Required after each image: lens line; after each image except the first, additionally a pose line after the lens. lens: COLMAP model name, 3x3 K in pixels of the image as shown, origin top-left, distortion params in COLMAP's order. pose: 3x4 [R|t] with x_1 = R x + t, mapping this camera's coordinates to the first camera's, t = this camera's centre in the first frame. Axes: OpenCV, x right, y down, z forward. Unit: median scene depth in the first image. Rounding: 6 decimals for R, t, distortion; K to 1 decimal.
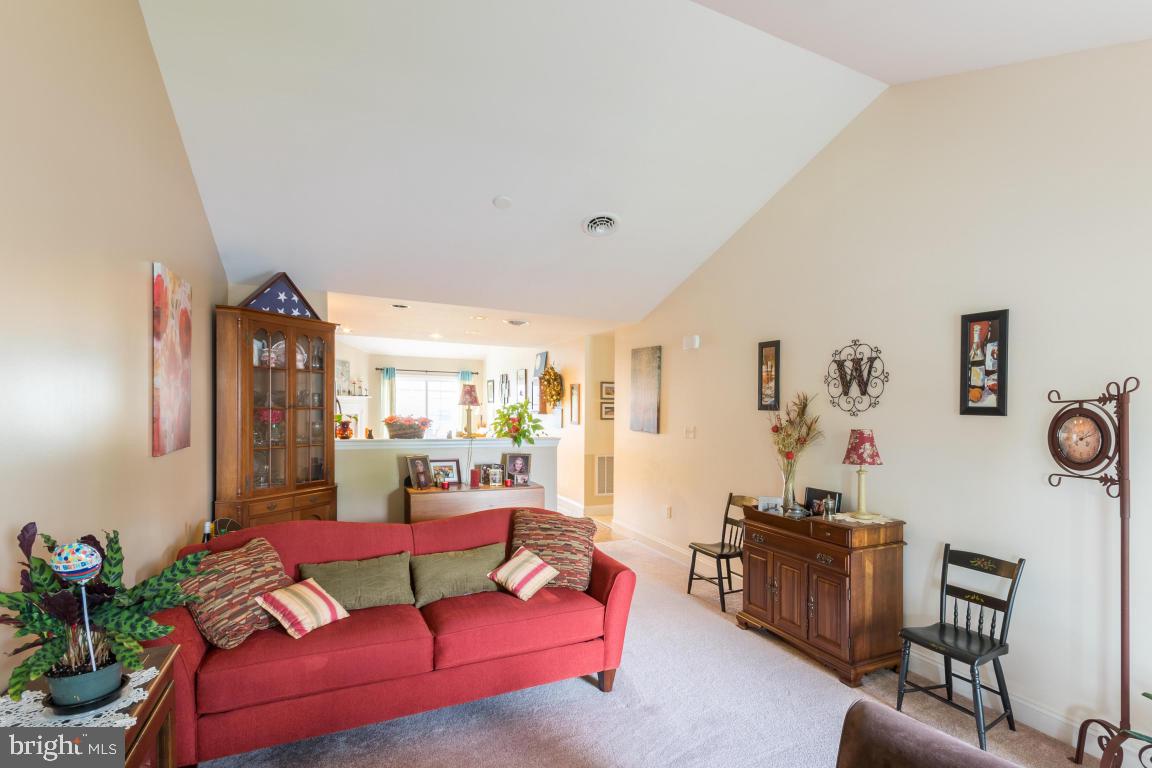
lens RADIAL K [[572.2, 0, 615.6], [0, 572.2, 385.7], [0, 0, 1]] dist [-0.001751, 0.000238]
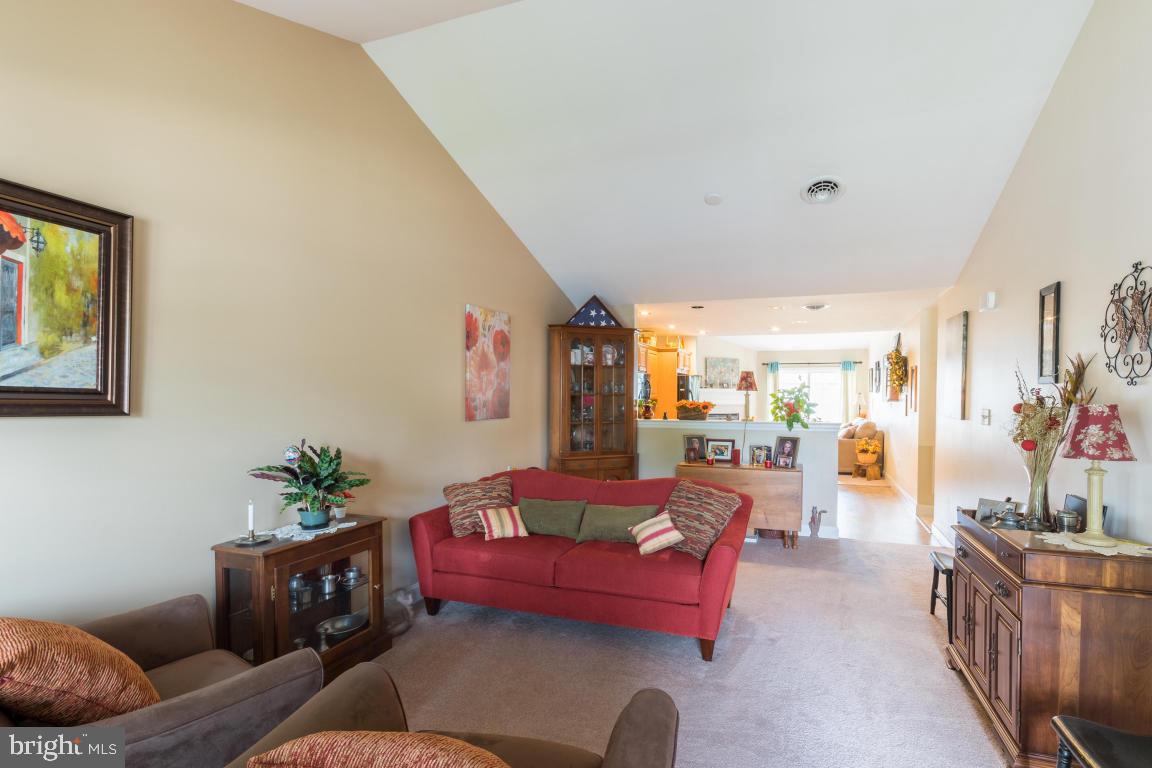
lens RADIAL K [[526.4, 0, 576.0], [0, 526.4, 384.0], [0, 0, 1]] dist [-0.001518, 0.000281]
pose [[0.671498, -0.032885, -0.740277, 0.327024], [0.036359, 0.999274, -0.011409, 0.027228], [0.740114, -0.019255, 0.672206, 0.125708]]
